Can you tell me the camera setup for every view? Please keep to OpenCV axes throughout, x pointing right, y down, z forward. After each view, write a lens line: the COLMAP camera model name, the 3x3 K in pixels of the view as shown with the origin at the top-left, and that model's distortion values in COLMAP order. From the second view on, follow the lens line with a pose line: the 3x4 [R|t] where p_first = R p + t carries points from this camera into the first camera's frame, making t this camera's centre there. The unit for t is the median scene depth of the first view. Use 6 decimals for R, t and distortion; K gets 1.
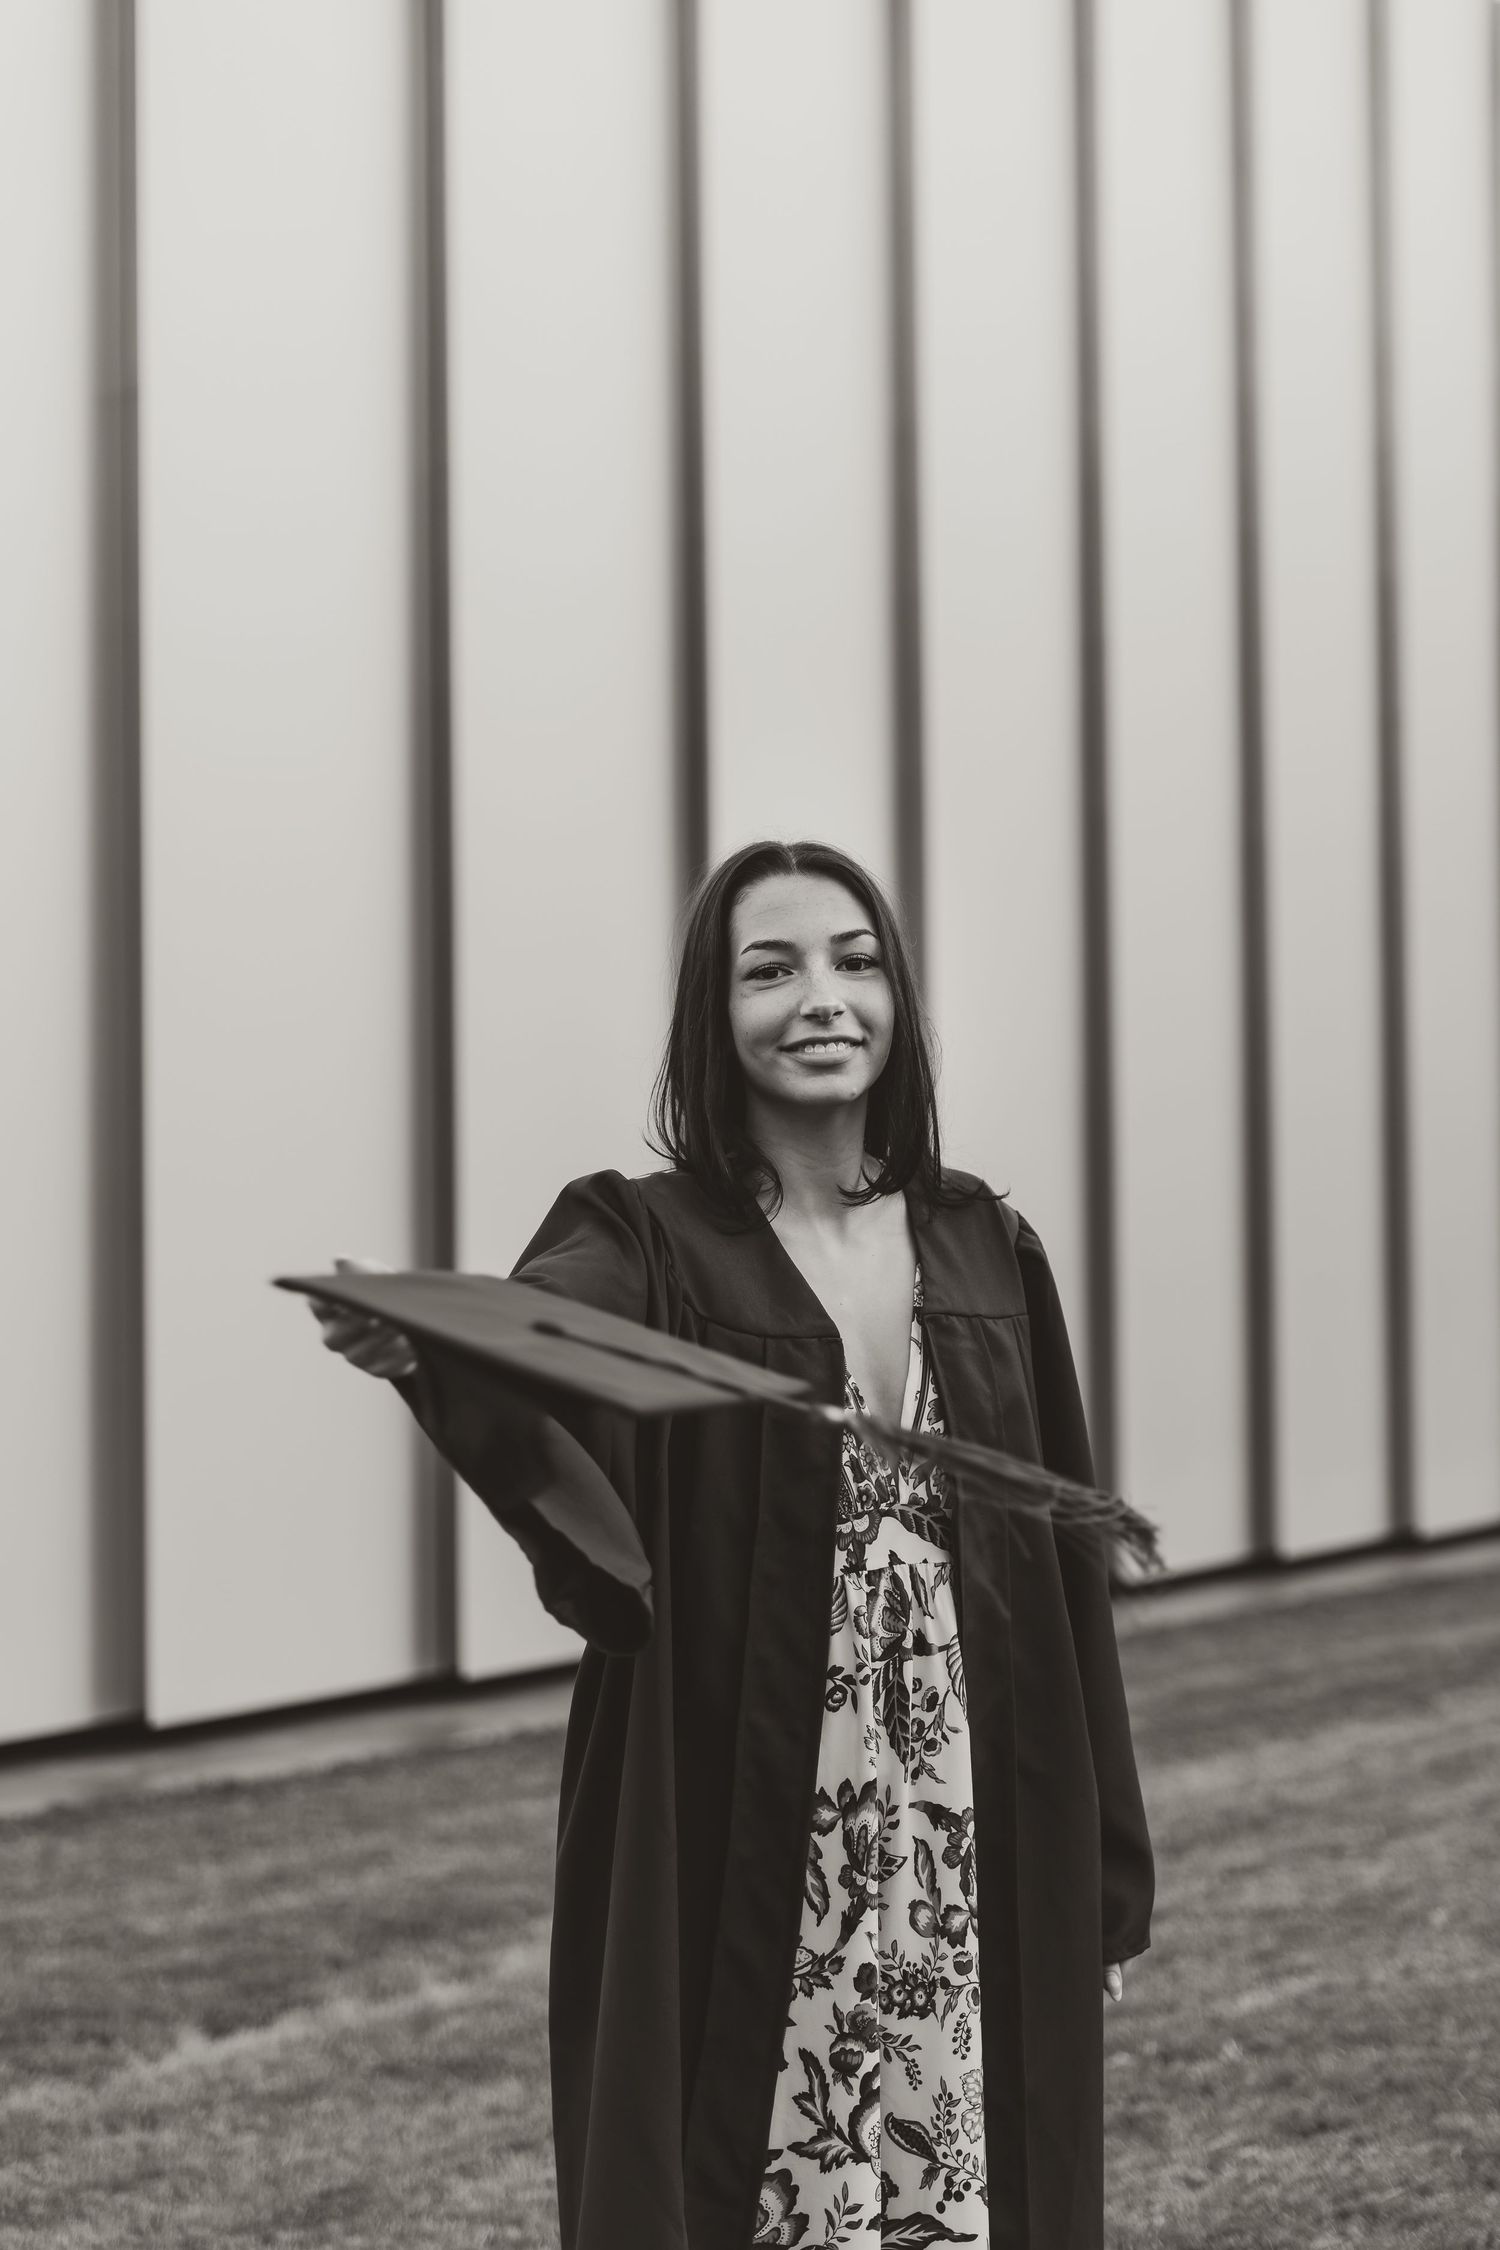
lens RADIAL K [[4579.3, 0, 750.0], [0, 4579.3, 1125.0], [0, 0, 1]] dist [0.008654, -0.144573]
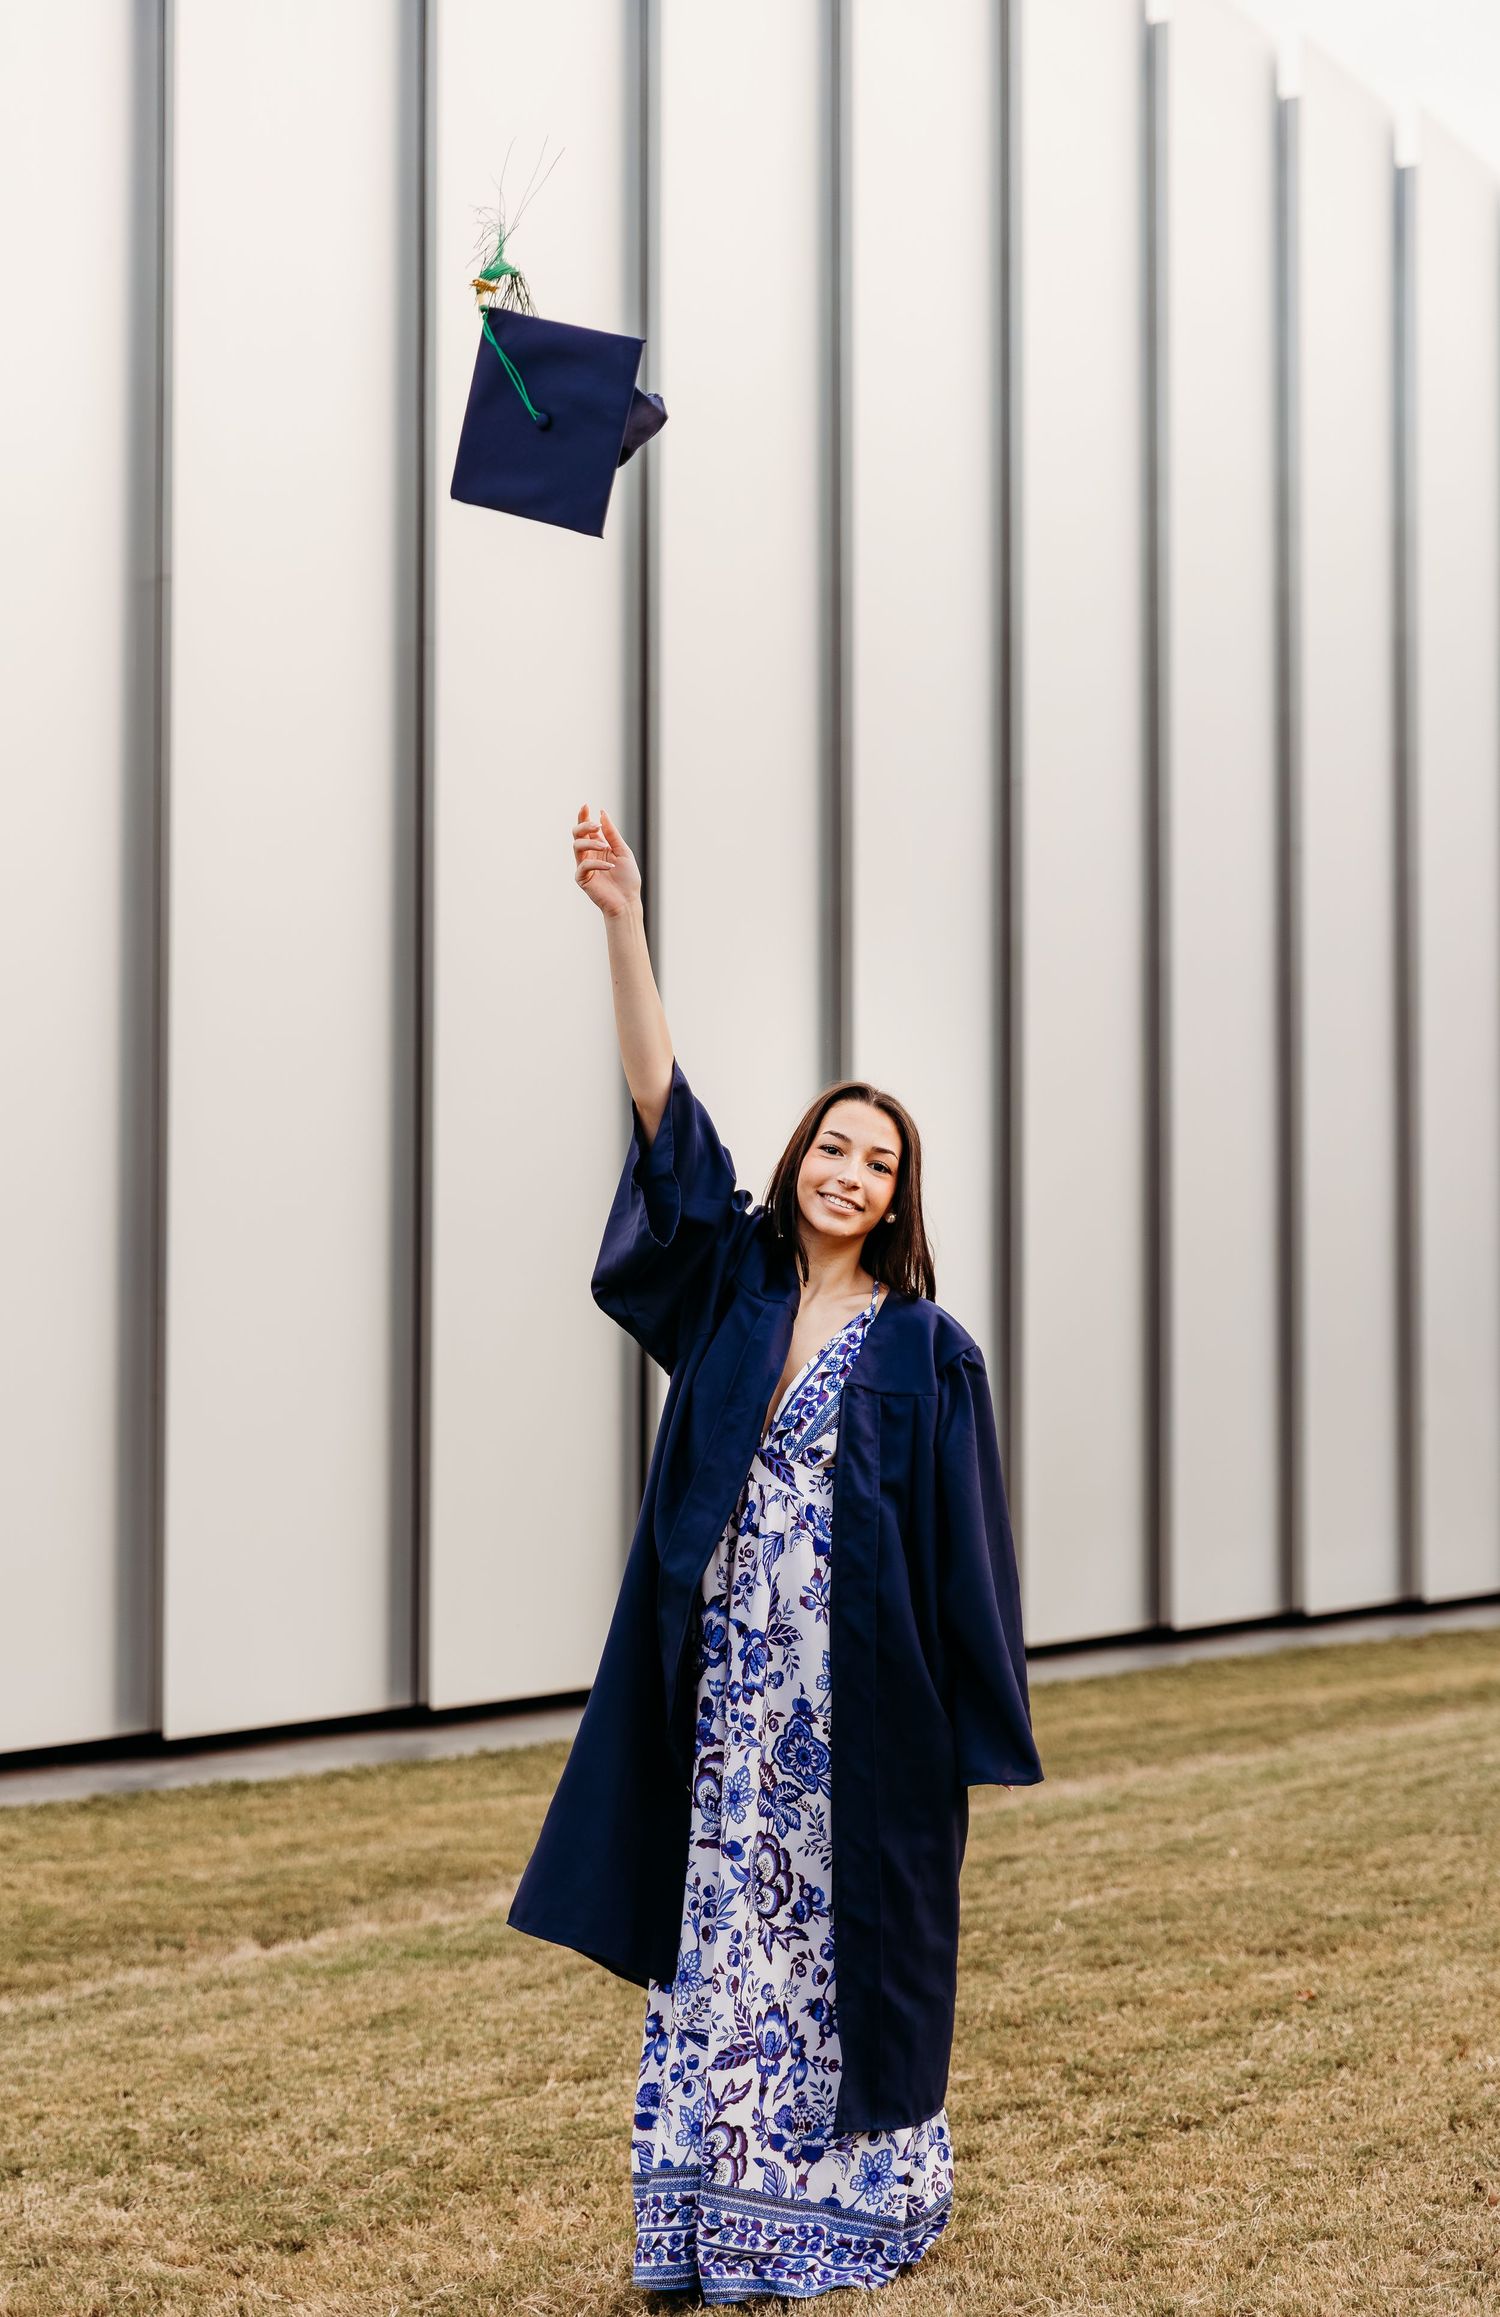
lens RADIAL K [[4674.4, 0, 750.0], [0, 4674.4, 1158.5], [0, 0, 1]] dist [-0.007330, -0.091996]
pose [[0.999777, 0.013915, 0.015893, -0.007597], [-0.013714, 0.999826, -0.012673, -0.002261], [-0.016067, 0.012453, 0.999793, -0.289912]]
